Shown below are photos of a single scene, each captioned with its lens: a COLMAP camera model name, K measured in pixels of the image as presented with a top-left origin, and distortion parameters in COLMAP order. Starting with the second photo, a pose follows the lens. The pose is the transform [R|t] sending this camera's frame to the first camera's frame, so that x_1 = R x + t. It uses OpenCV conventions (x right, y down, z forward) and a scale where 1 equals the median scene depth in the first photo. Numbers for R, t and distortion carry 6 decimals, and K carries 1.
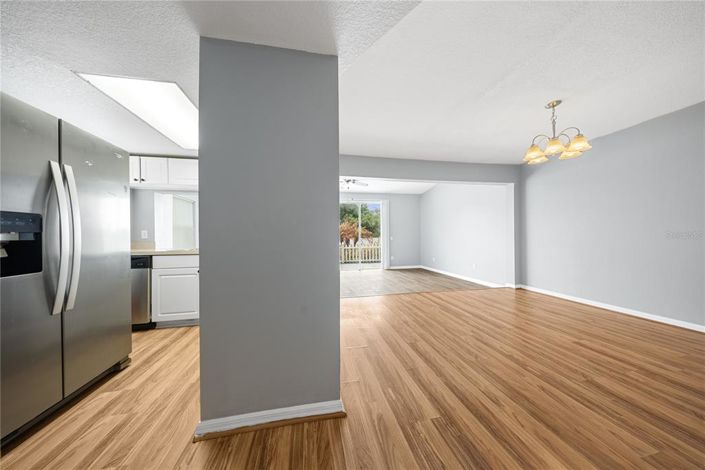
lens RADIAL K [[209.0, 0, 349.4], [0, 209.0, 235.5], [0, 0, 1]] dist [-0.001424, -0.000114]
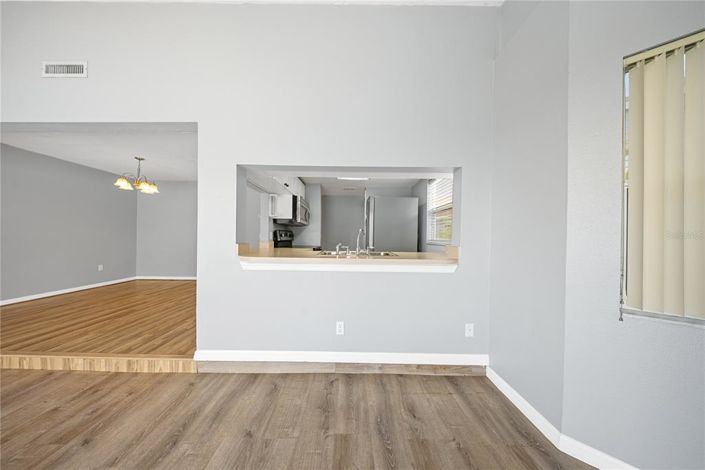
lens RADIAL K [[210.5, 0, 352.1], [0, 210.5, 238.7], [0, 0, 1]] dist [0.000337, -0.000005]
pose [[-0.981806, -0.000785, 0.189885, -0.907449], [-0.001237, 0.999997, -0.002261, 0.011557], [-0.189882, -0.002455, -0.981804, 2.118727]]
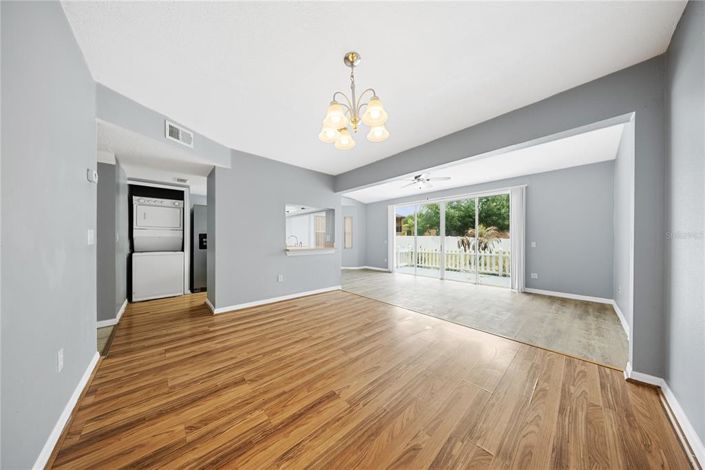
lens RADIAL K [[211.2, 0, 347.6], [0, 211.2, 232.8], [0, 0, 1]] dist [-0.000994, -0.000081]
pose [[0.504408, -0.013288, -0.863363, 1.474416], [-0.004335, 0.999830, -0.017921, -0.025533], [0.863455, 0.012782, 0.504264, 0.564322]]
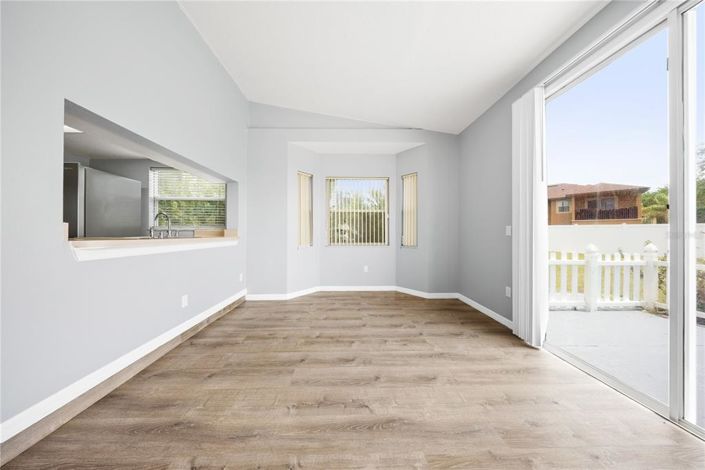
lens RADIAL K [[208.5, 0, 346.6], [0, 208.5, 232.4], [0, 0, 1]] dist [-0.000215, 0.000000]
pose [[-0.178291, 0.008096, -0.983945, 0.016877], [0.006239, 0.999955, 0.007097, 0.053182], [0.983958, -0.004873, -0.178333, 2.183292]]
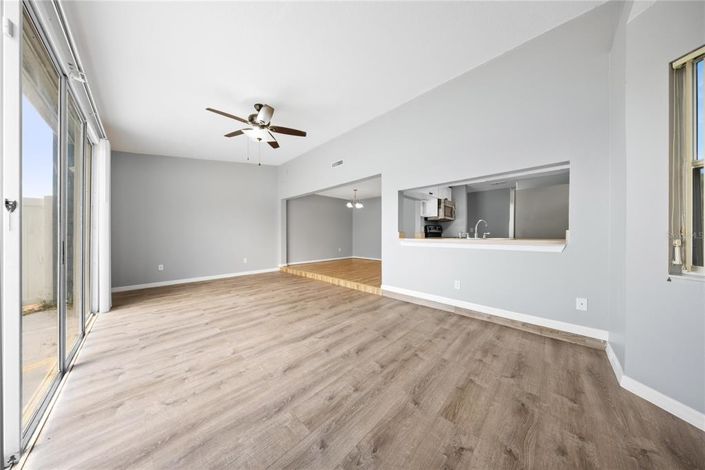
lens RADIAL K [[210.1, 0, 350.4], [0, 210.1, 236.8], [0, 0, 1]] dist [-0.001804, -0.000079]
pose [[-0.566111, 0.008099, 0.824289, -1.362933], [0.003732, 0.999967, -0.007262, 0.072667], [-0.824320, -0.001034, -0.566123, 2.548005]]
